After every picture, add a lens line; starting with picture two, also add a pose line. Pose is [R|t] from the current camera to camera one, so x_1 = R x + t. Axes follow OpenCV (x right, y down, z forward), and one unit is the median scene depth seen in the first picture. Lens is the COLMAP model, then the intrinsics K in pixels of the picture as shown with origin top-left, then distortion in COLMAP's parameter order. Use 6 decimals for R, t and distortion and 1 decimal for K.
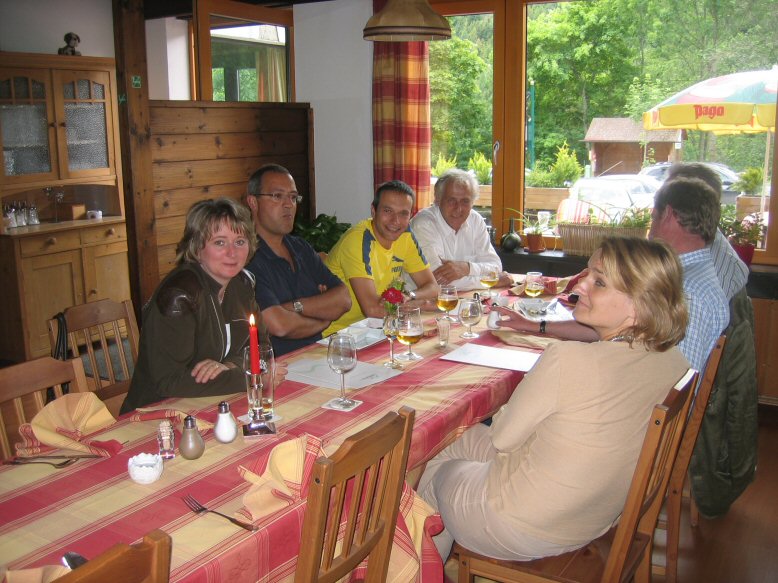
lens RADIAL K [[835.7, 0, 370.6], [0, 835.7, 290.9], [0, 0, 1]] dist [-0.068483, -0.018825]
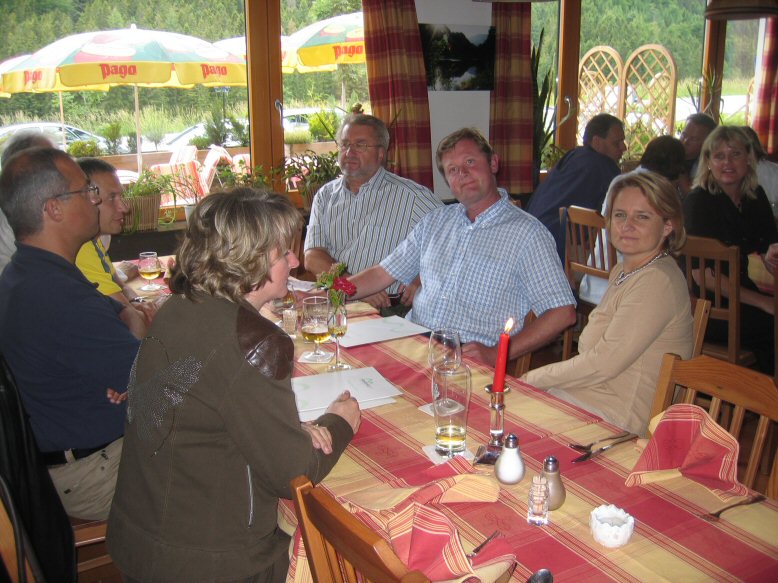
lens RADIAL K [[835.7, 0, 370.6], [0, 835.7, 290.9], [0, 0, 1]] dist [-0.068483, -0.018825]
pose [[0.444209, -0.215869, 0.869528, -0.693690], [0.174297, 0.972817, 0.152469, -0.114347], [-0.878805, 0.083828, 0.469760, 0.559712]]
